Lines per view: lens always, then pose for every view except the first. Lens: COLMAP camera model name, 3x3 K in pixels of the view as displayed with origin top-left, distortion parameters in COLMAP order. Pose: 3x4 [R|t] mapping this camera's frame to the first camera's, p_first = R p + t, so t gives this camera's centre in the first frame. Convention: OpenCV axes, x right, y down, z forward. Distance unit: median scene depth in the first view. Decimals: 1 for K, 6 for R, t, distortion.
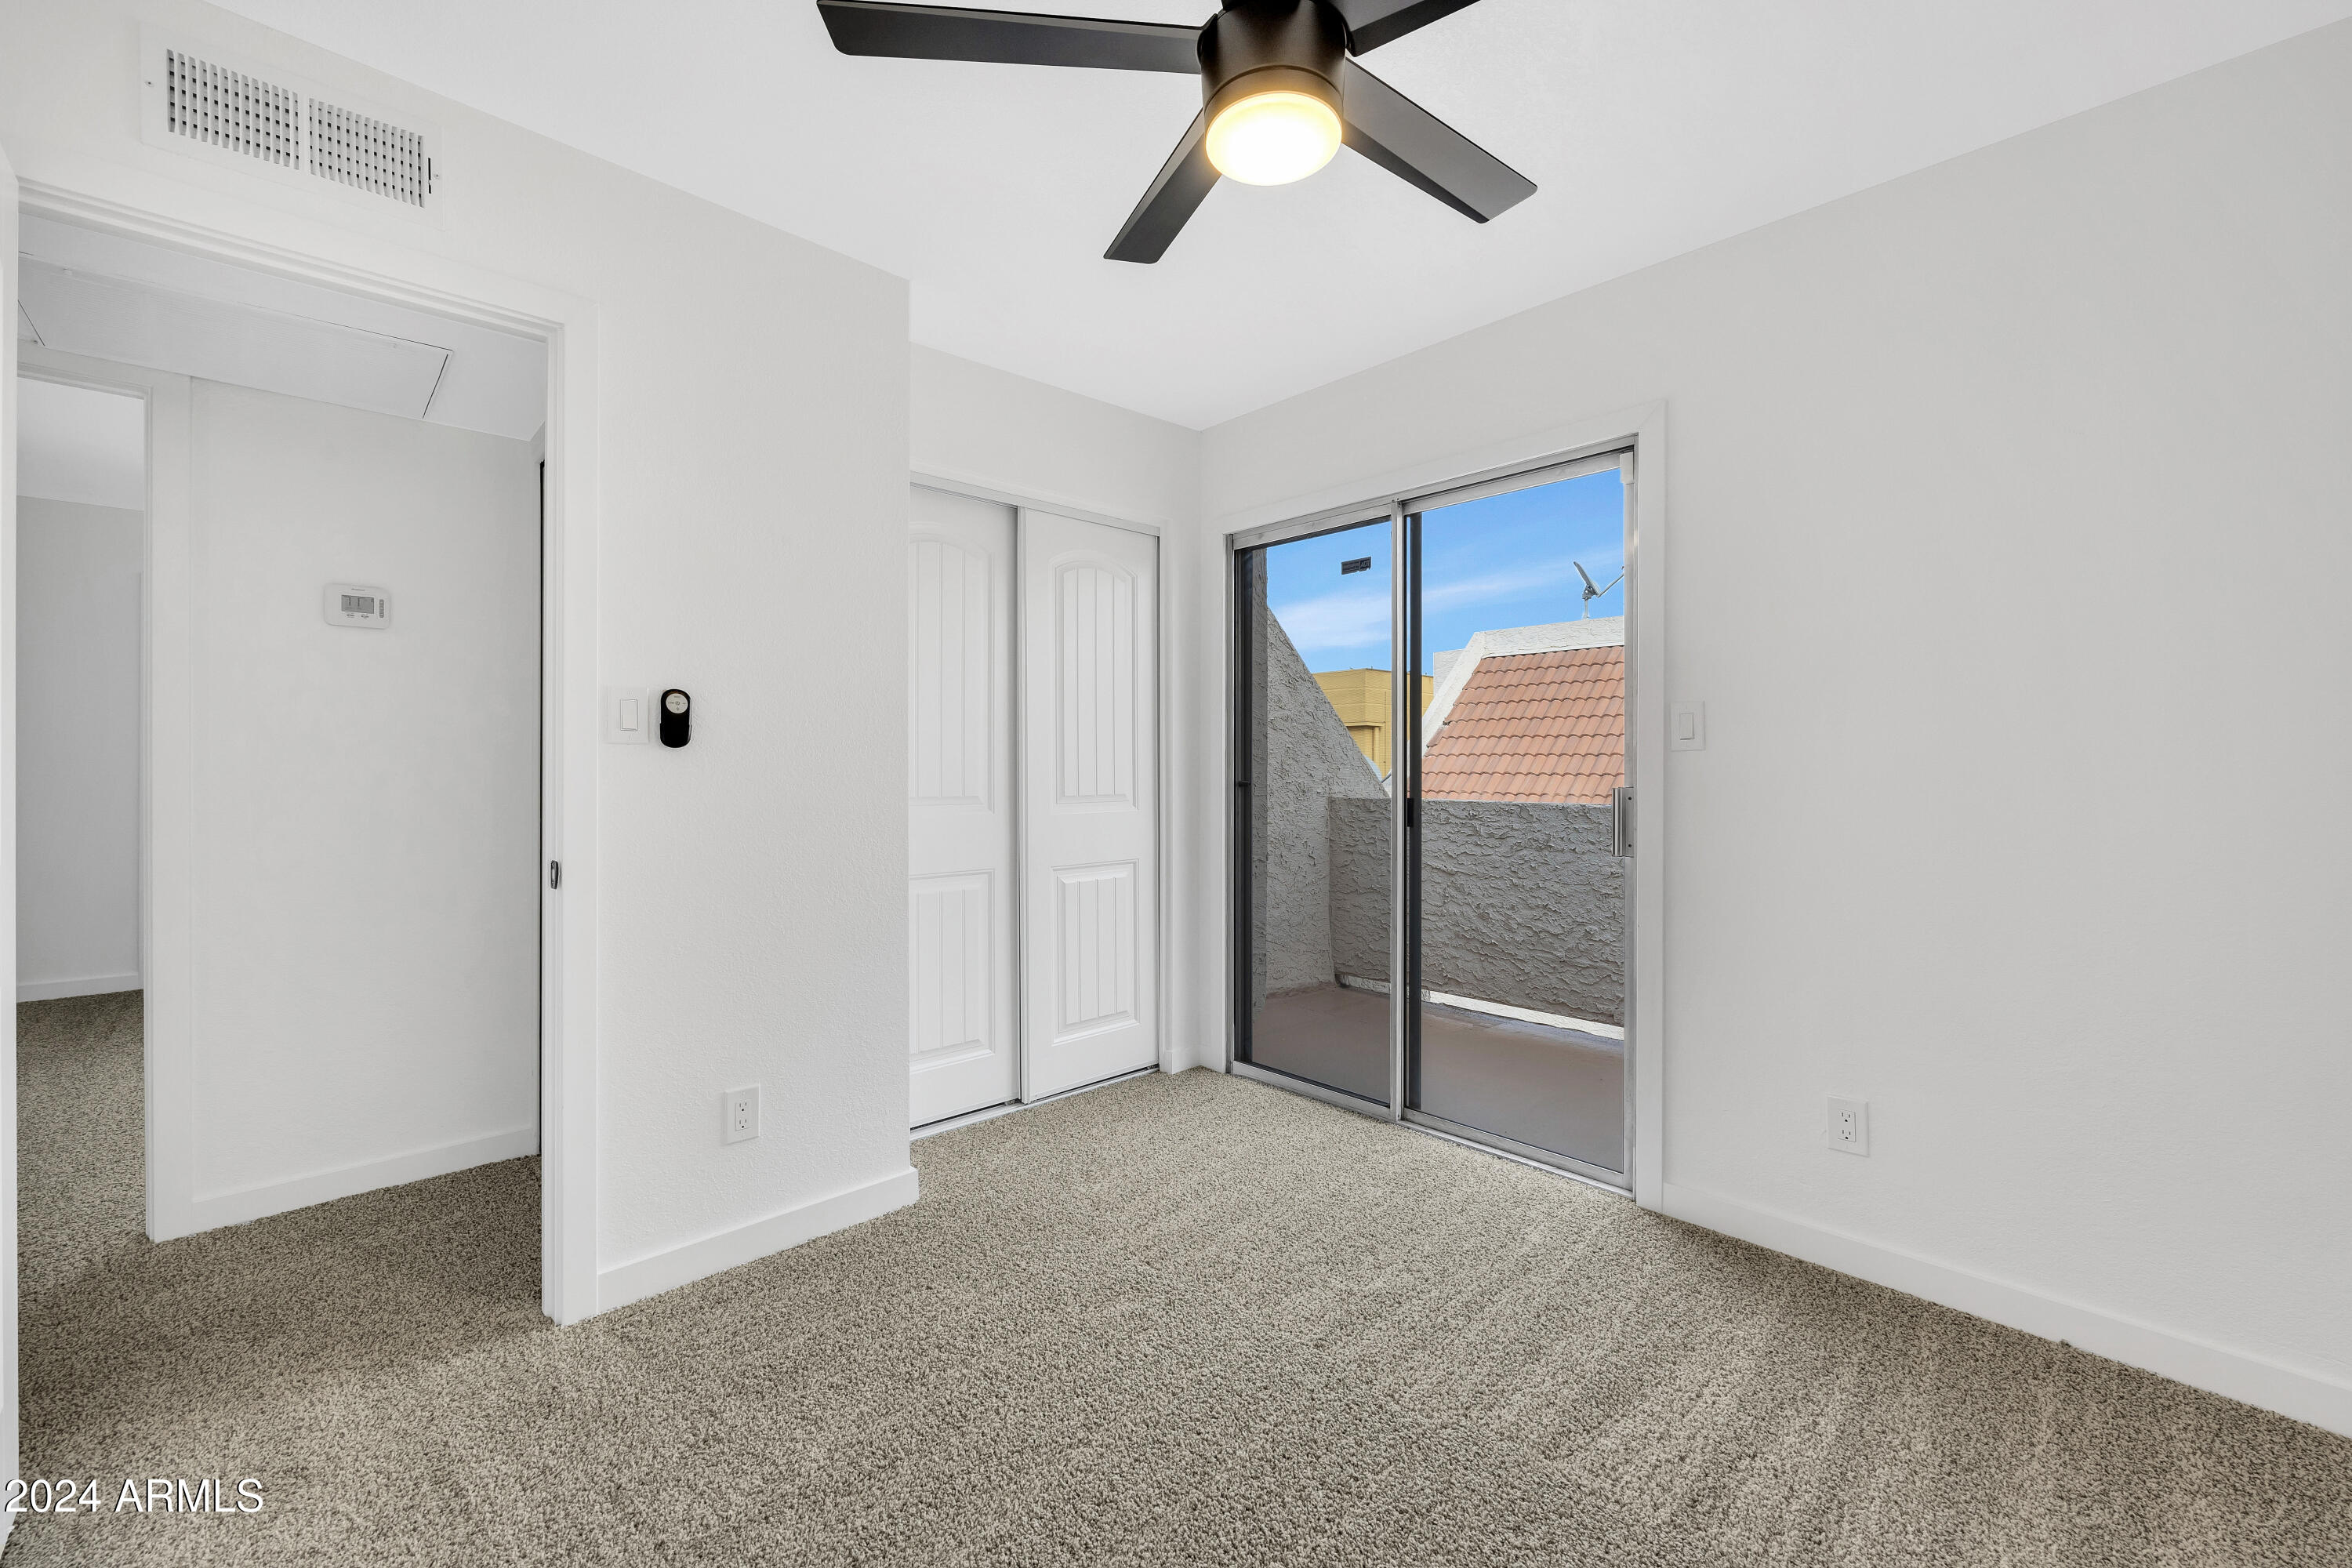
lens RADIAL K [[954.7, 0, 1173.6], [0, 954.7, 774.3], [0, 0, 1]] dist [-0.003162, -0.000521]
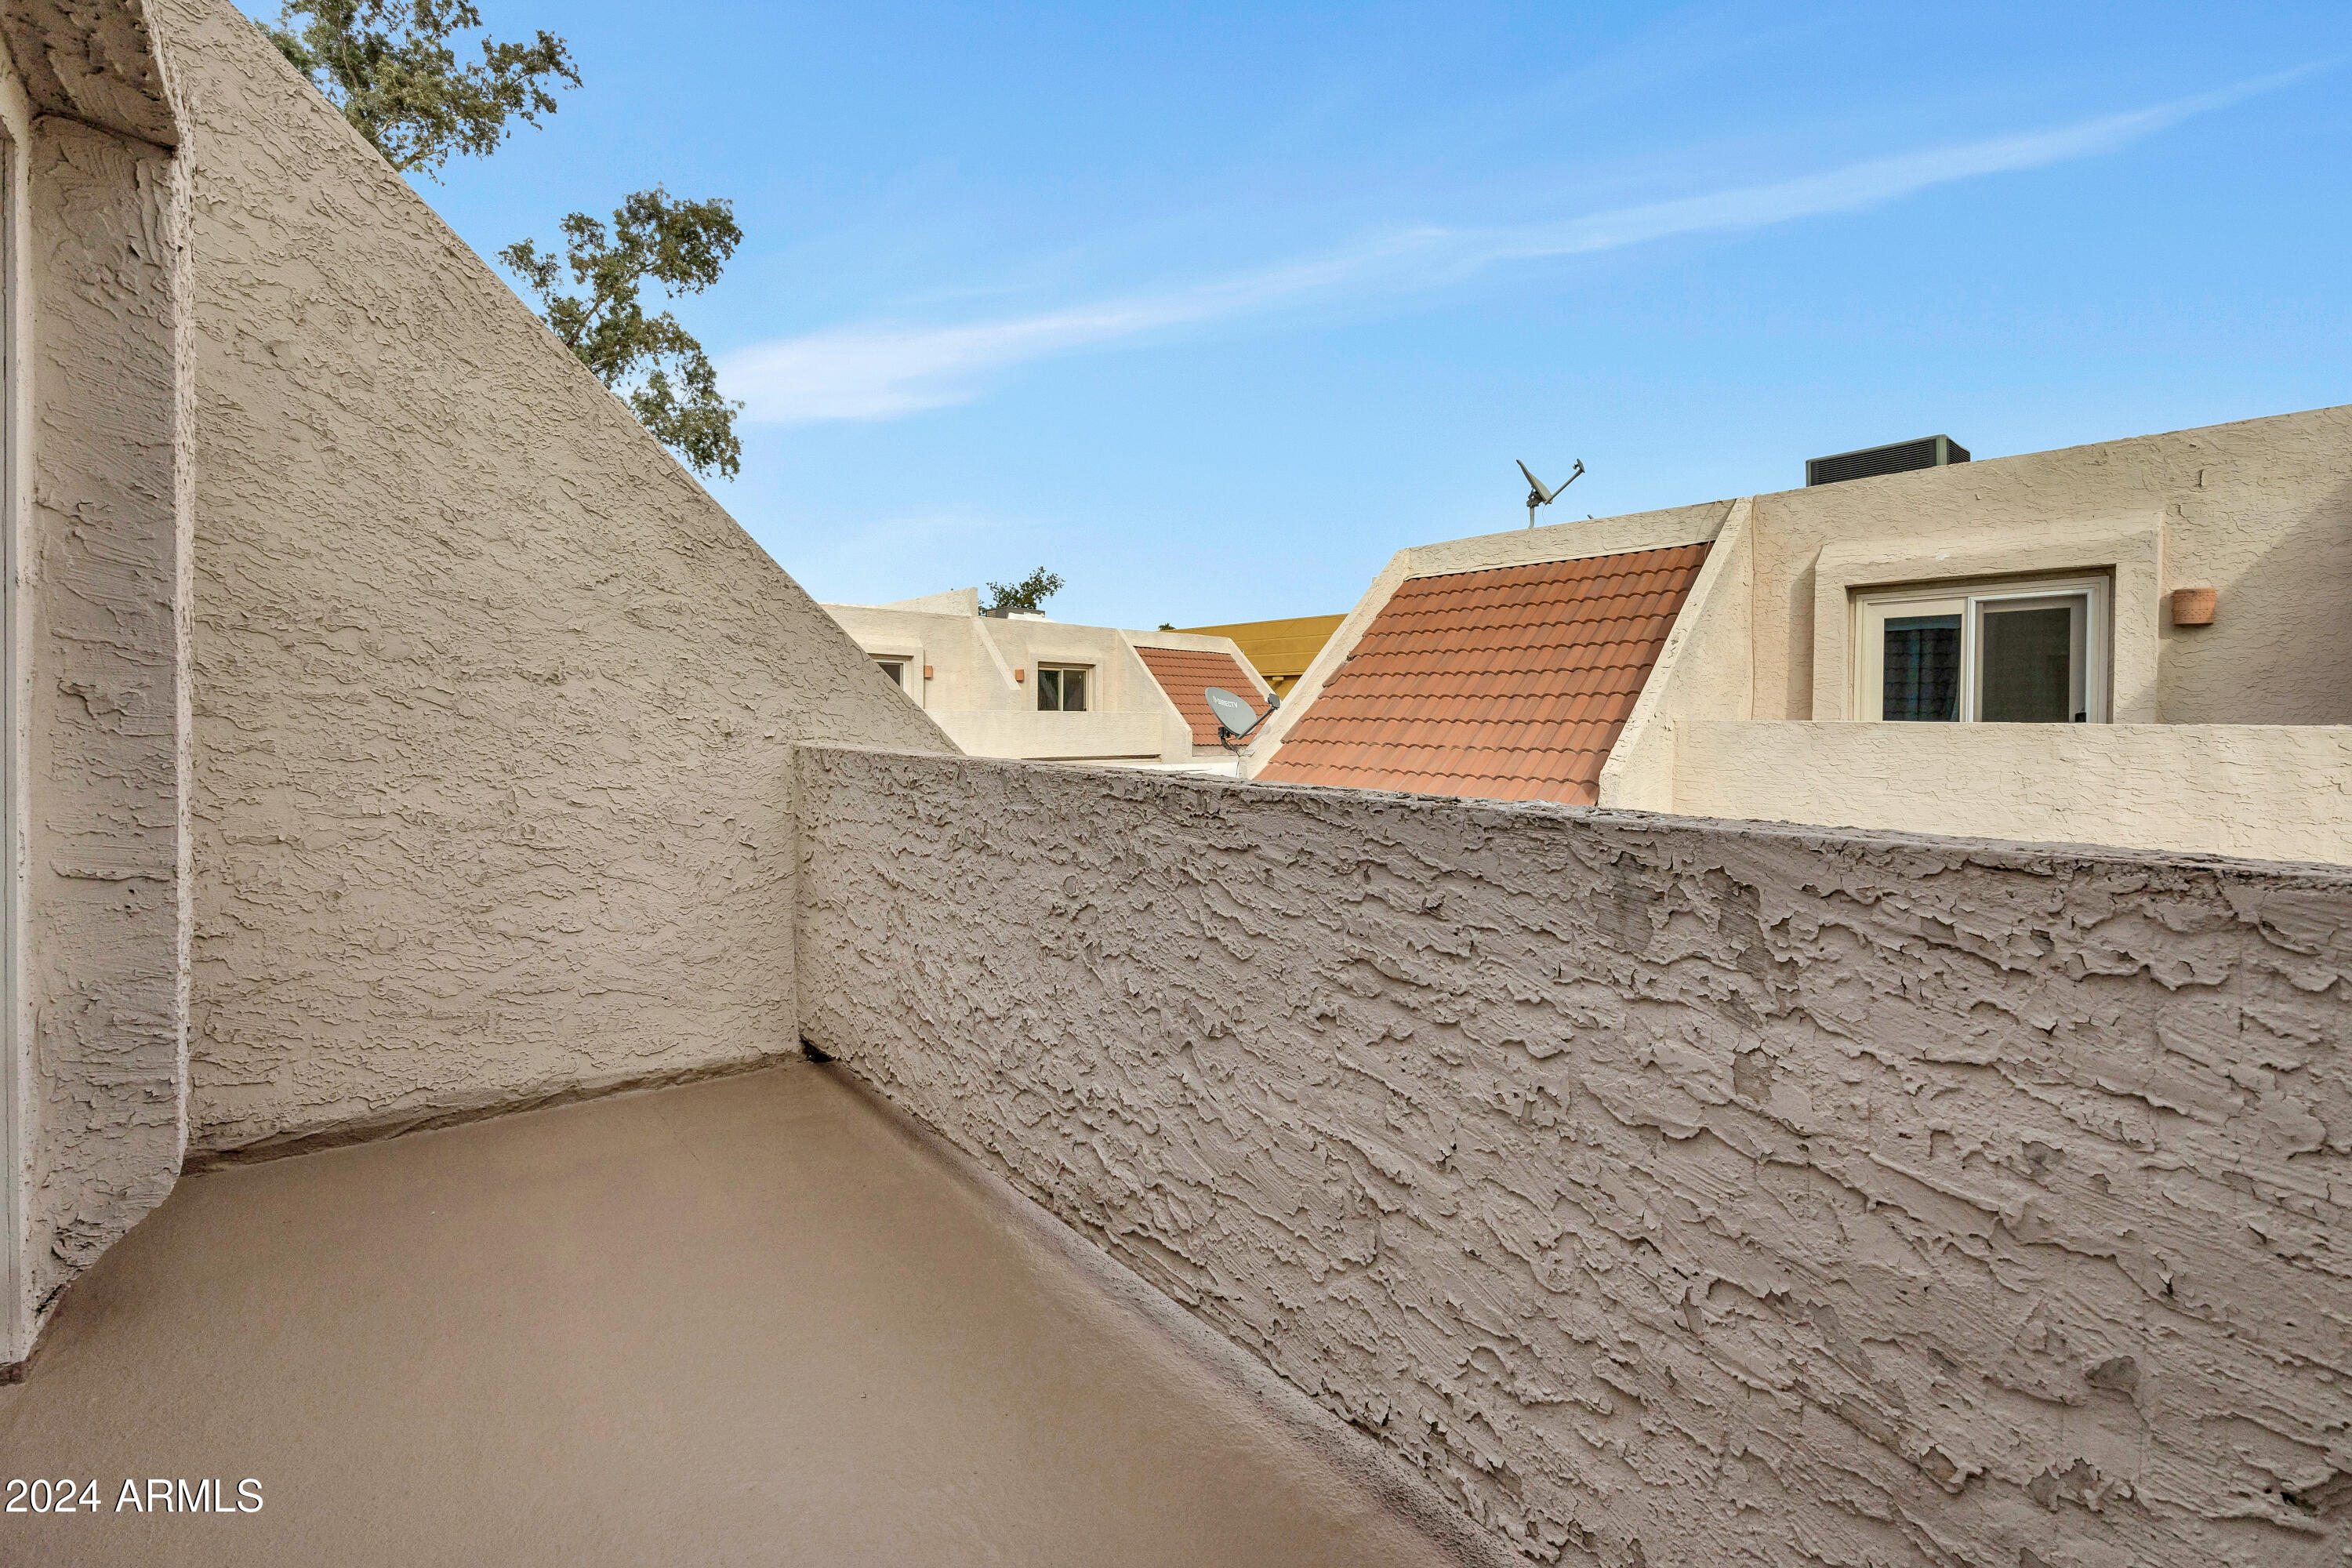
lens RADIAL K [[951.4, 0, 1197.4], [0, 951.4, 734.7], [0, 0, 1]] dist [-0.001026, -0.000030]
pose [[0.998753, 0.011473, -0.048582, 0.464453], [-0.010873, 0.999862, 0.012579, 0.007391], [0.048720, -0.012035, 0.998740, 0.433315]]
